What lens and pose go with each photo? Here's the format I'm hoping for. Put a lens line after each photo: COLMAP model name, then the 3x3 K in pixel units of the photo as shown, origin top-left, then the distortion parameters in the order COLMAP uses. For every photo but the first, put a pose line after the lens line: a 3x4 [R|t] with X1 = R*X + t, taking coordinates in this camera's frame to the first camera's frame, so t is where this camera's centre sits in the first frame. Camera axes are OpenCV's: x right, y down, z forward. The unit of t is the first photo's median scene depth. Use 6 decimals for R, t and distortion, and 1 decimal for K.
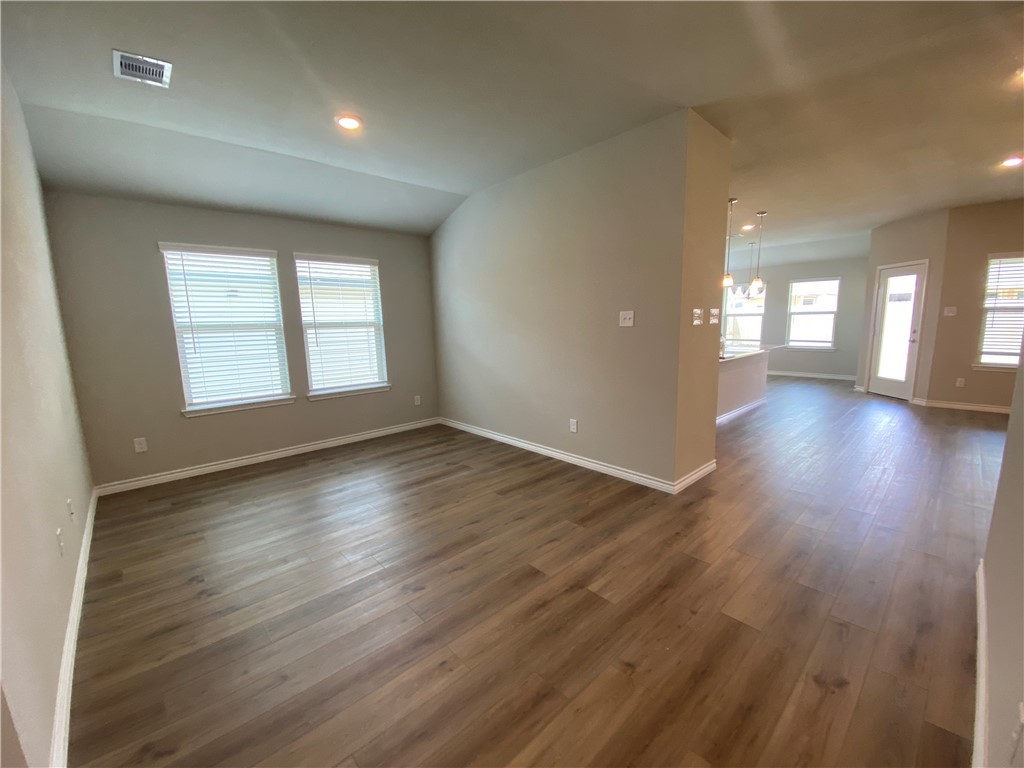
lens RADIAL K [[421.1, 0, 512.0], [0, 421.1, 384.0], [0, 0, 1]] dist [-0.016117, -0.000663]
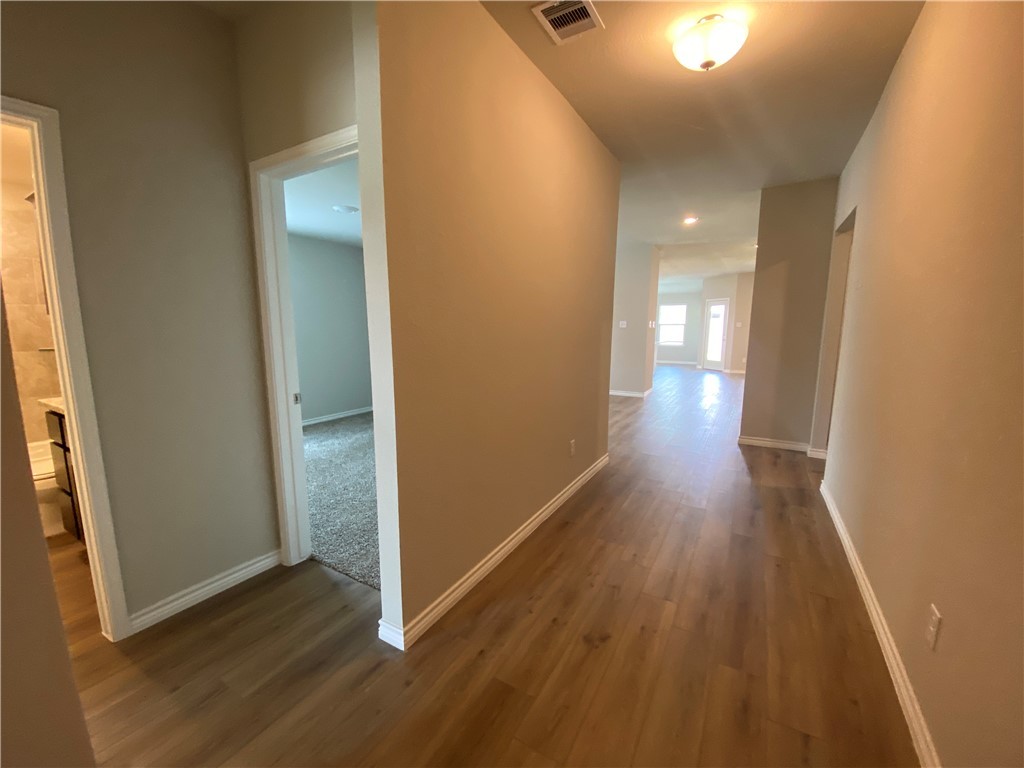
lens RADIAL K [[421.1, 0, 512.0], [0, 421.1, 384.0], [0, 0, 1]] dist [-0.016117, -0.000663]
pose [[0.955343, -0.014872, 0.295125, -0.517462], [0.018403, 0.999788, -0.009189, 0.095384], [-0.294926, 0.014210, 0.955415, -0.535113]]
